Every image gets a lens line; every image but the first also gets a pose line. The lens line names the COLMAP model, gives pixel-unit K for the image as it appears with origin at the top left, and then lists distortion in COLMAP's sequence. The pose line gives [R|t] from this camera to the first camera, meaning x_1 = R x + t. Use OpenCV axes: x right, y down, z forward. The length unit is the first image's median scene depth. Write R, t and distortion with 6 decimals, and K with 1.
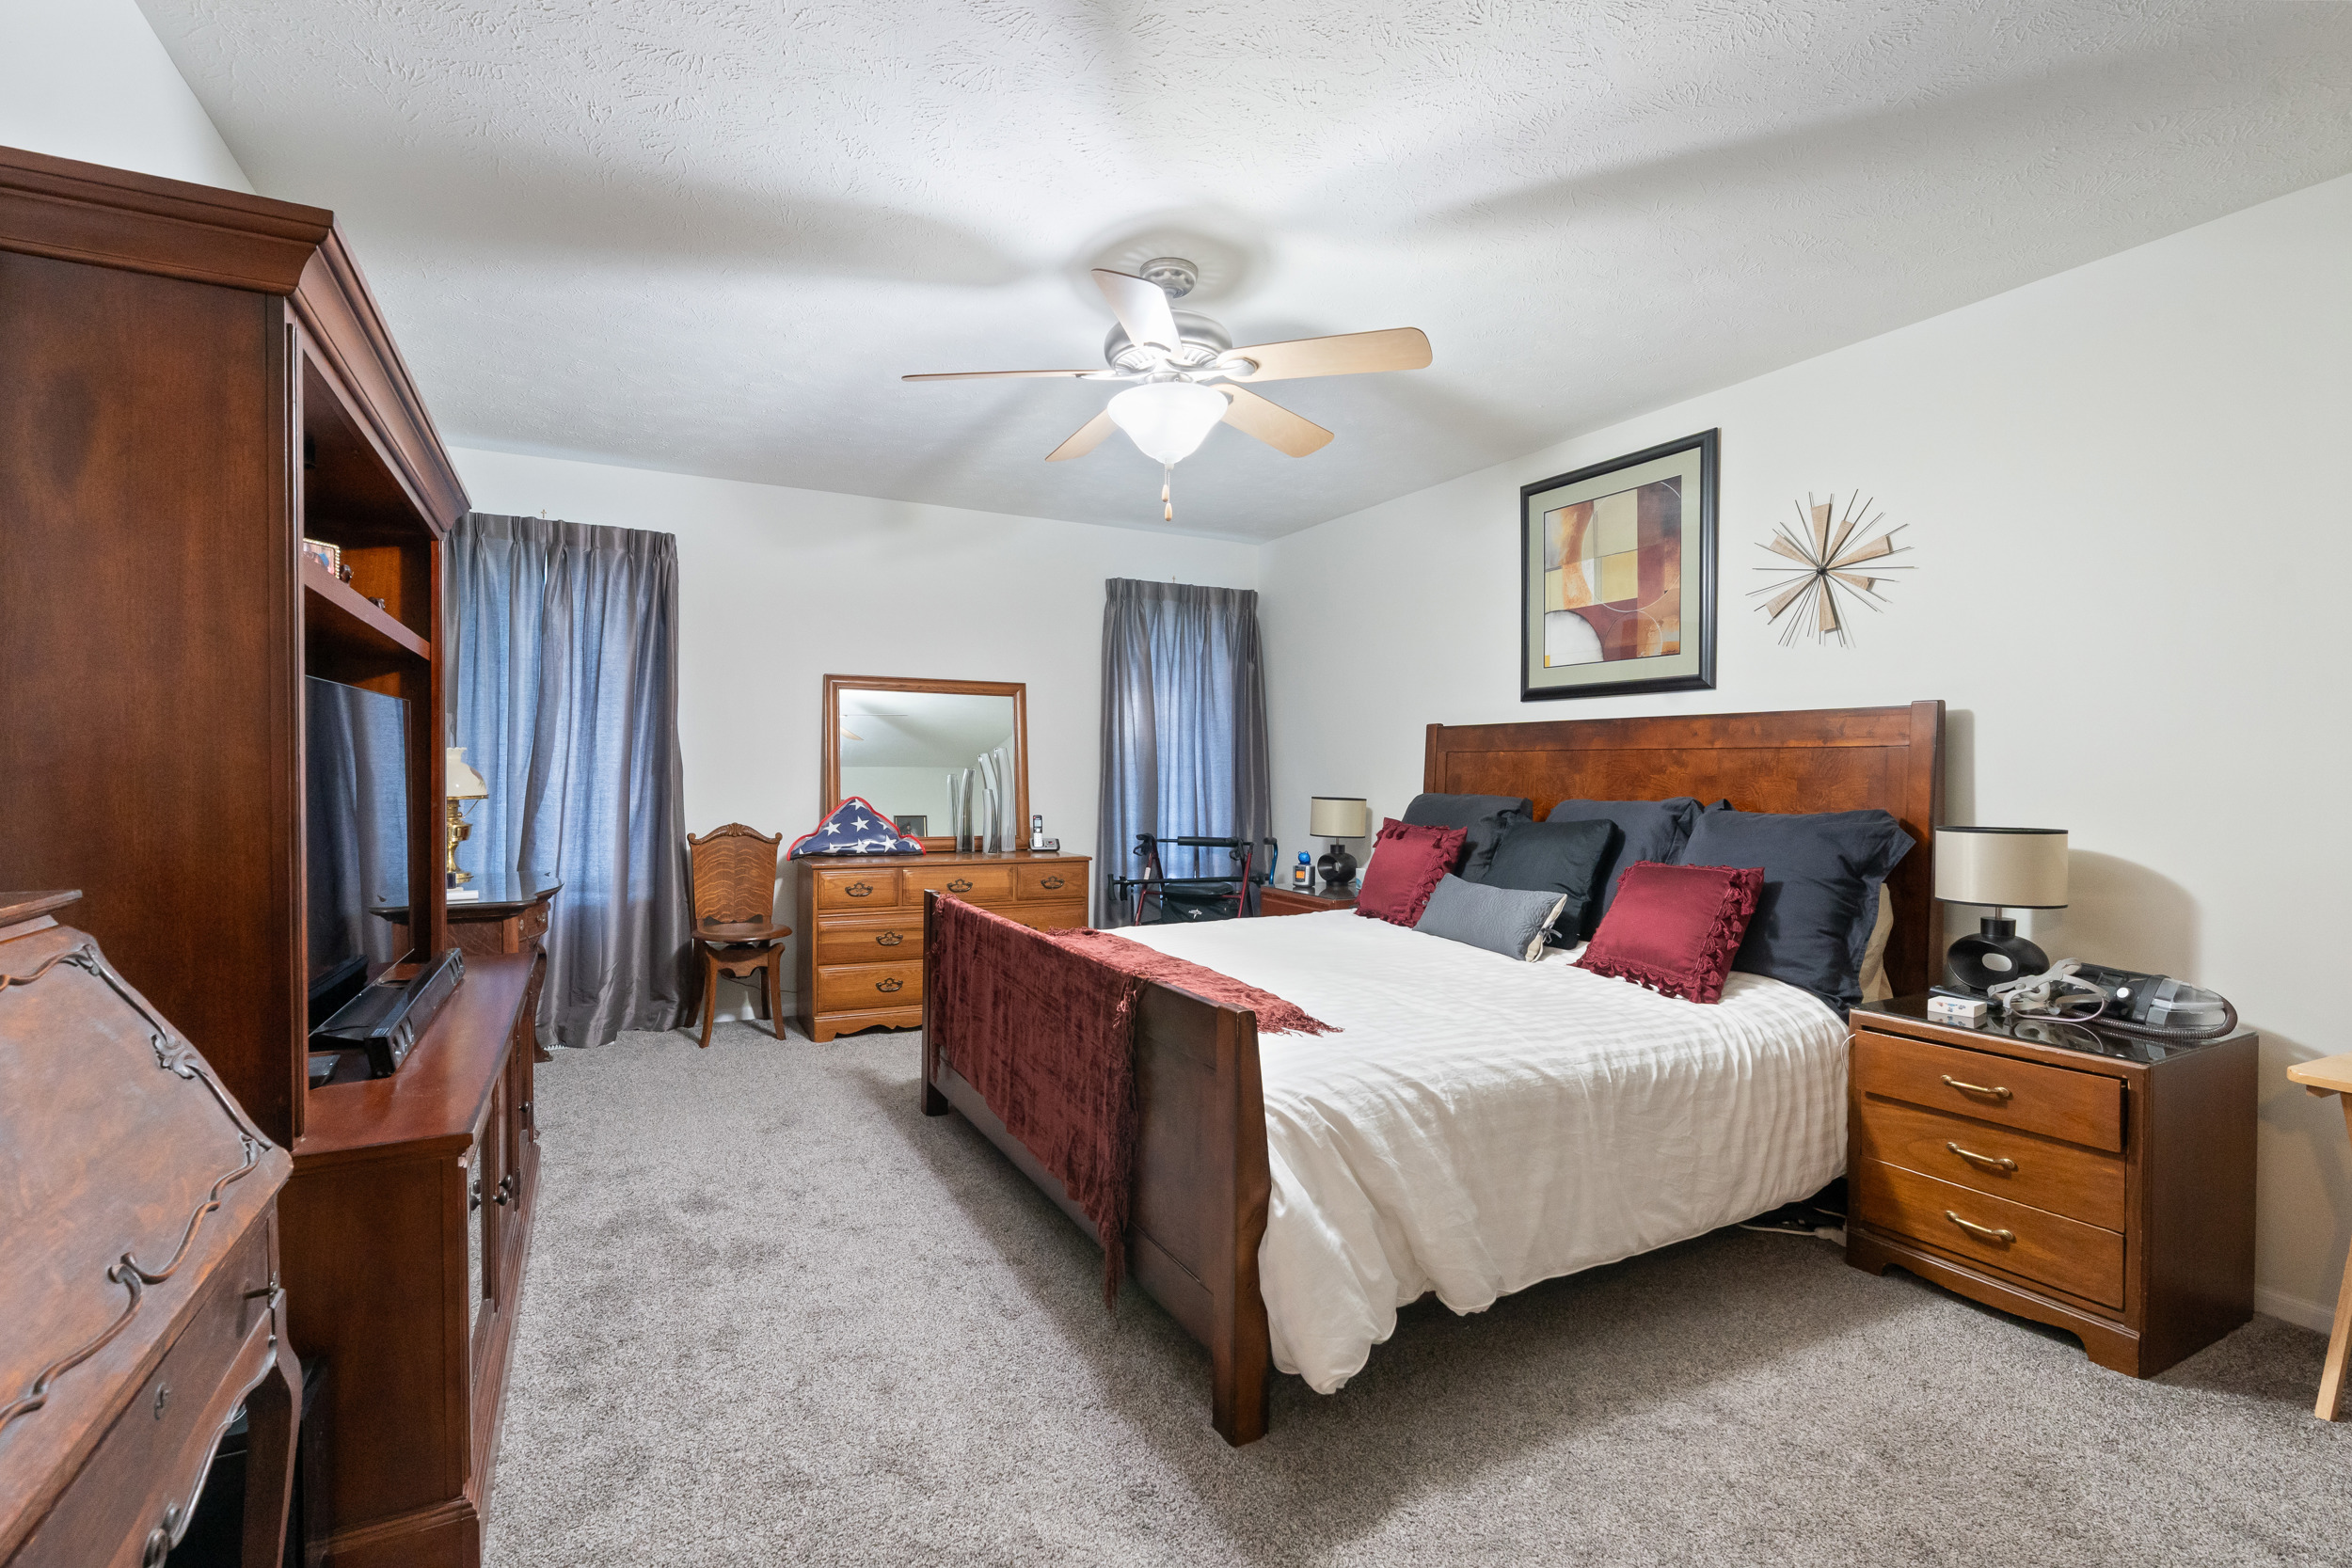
lens RADIAL K [[1075.5, 0, 1174.5], [0, 1075.5, 781.8], [0, 0, 1]] dist [-0.004096, 0.002533]
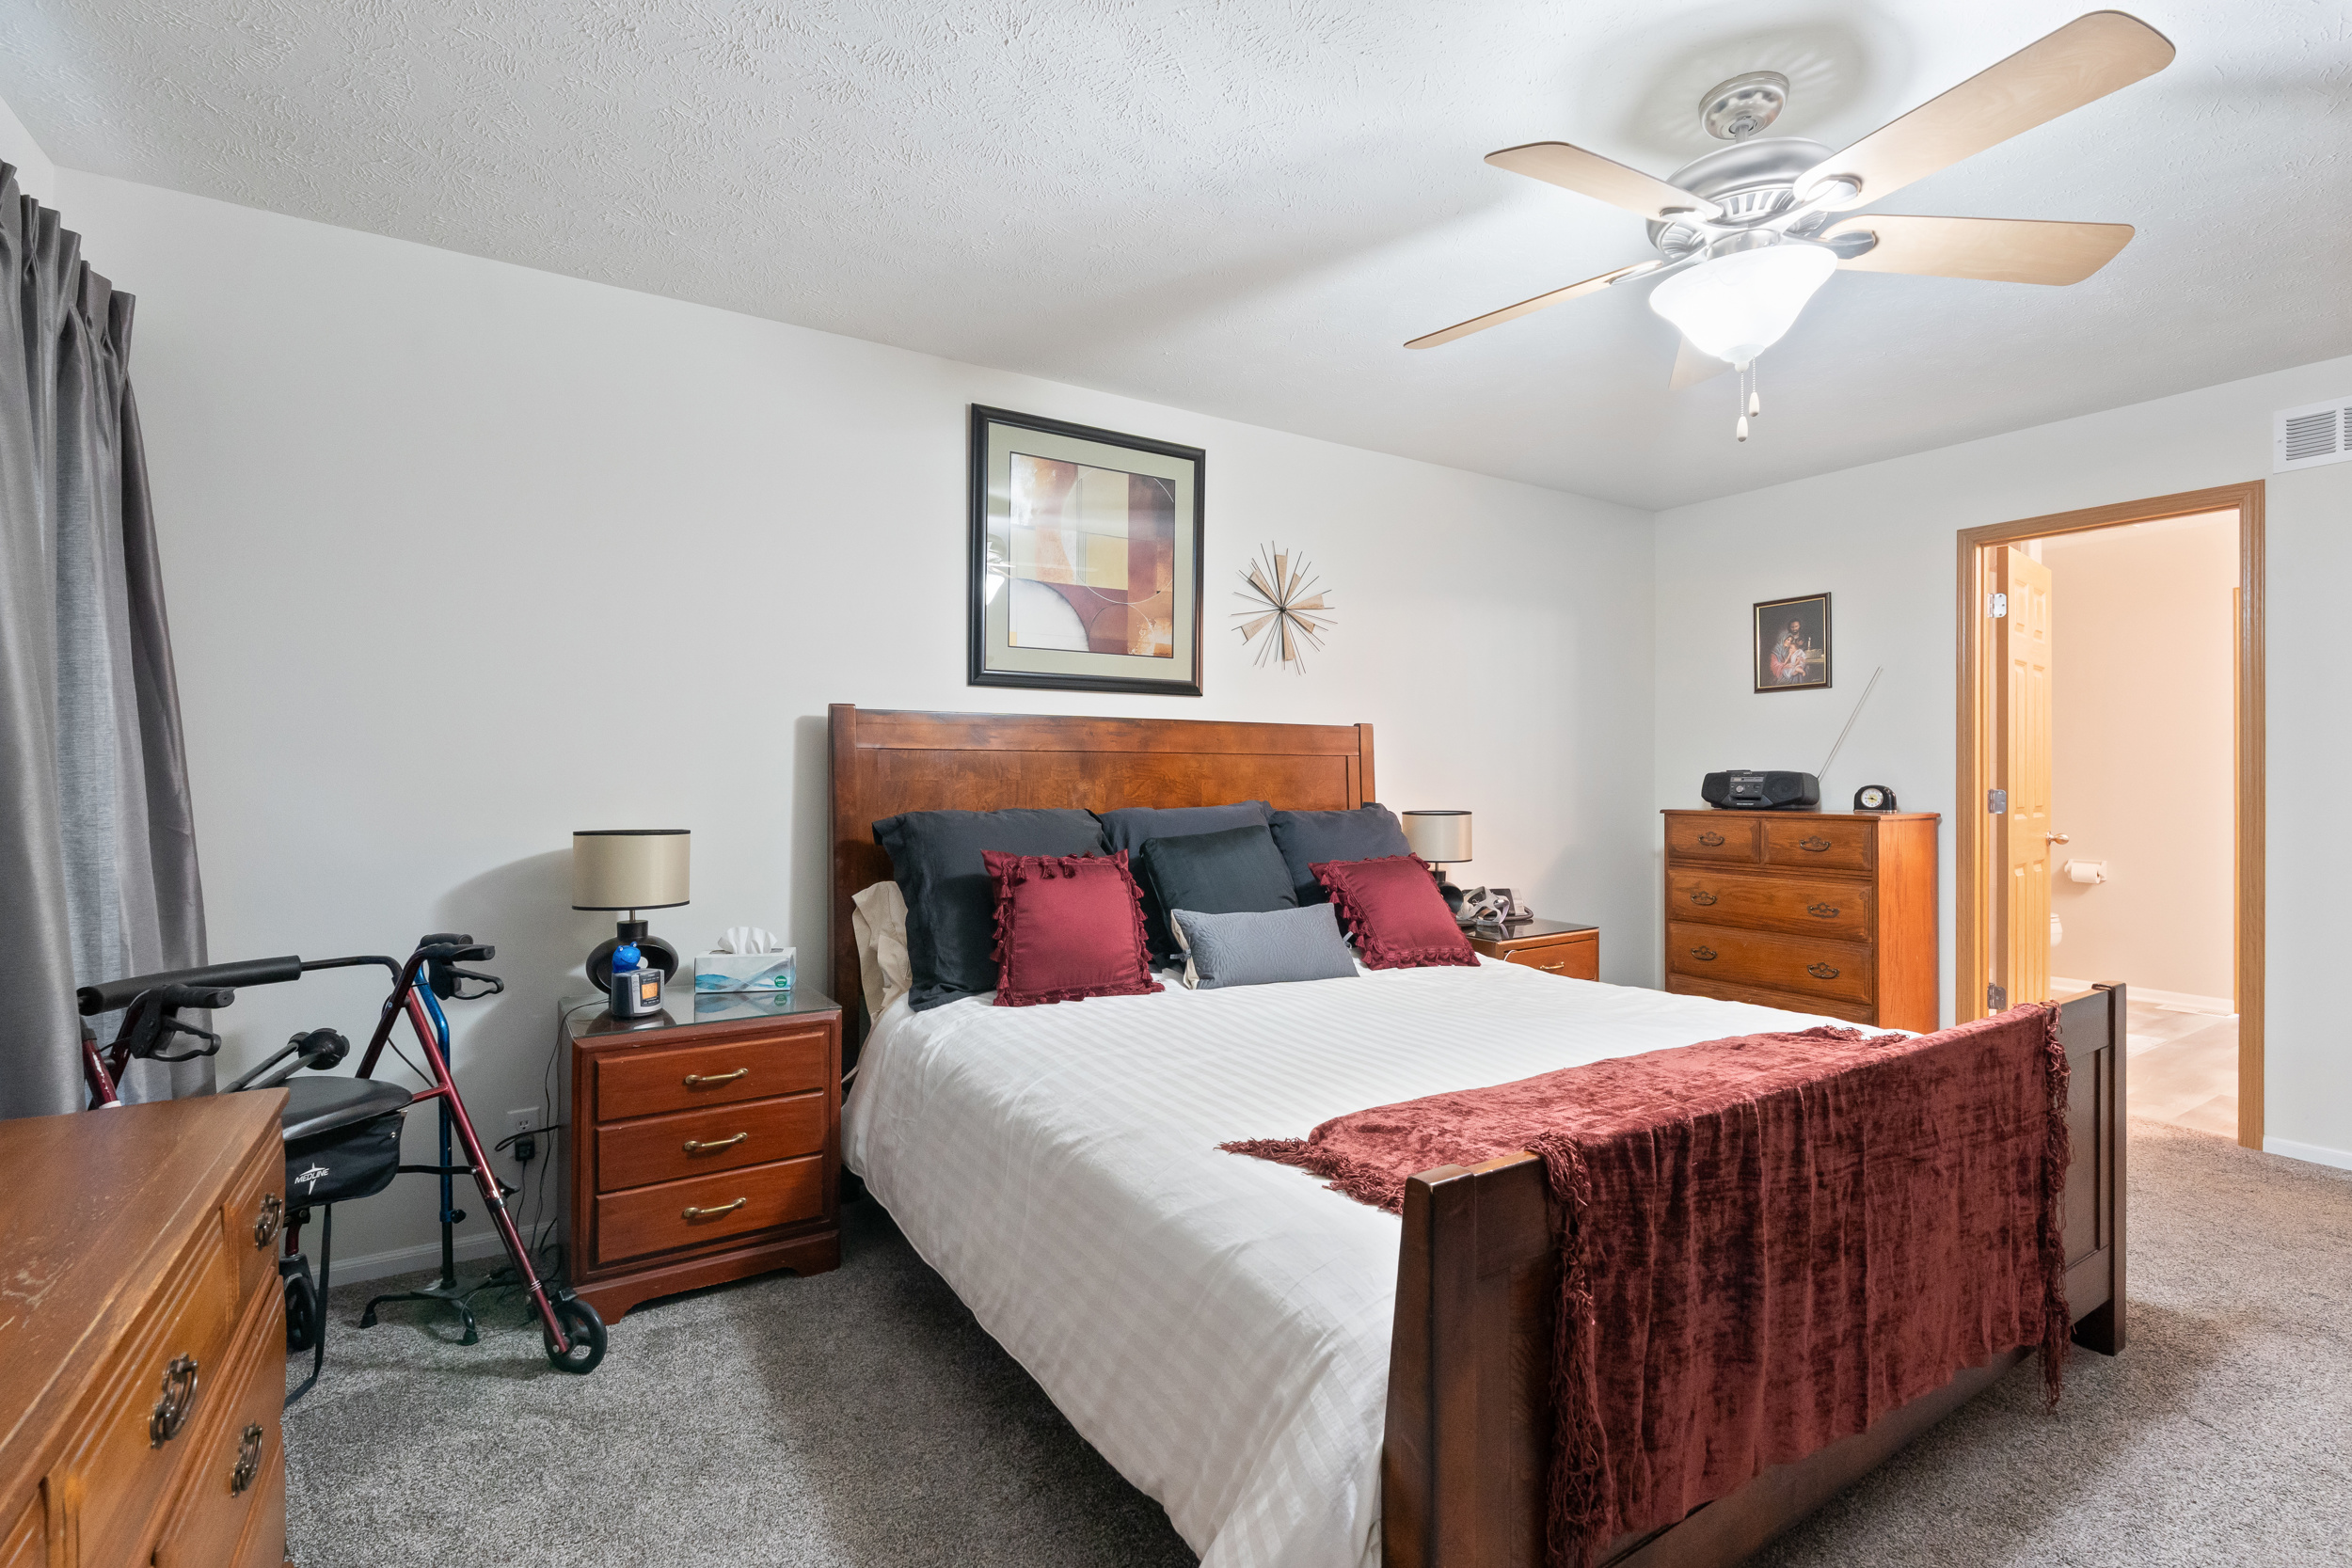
lens RADIAL K [[1075.5, 0, 1176.6], [0, 1075.5, 771.8], [0, 0, 1]] dist [-0.004096, 0.002533]
pose [[-0.080723, -0.005867, 0.996719, -0.517788], [0.010982, 0.999917, 0.006775, -0.019751], [-0.996676, 0.011493, -0.080652, 1.058609]]
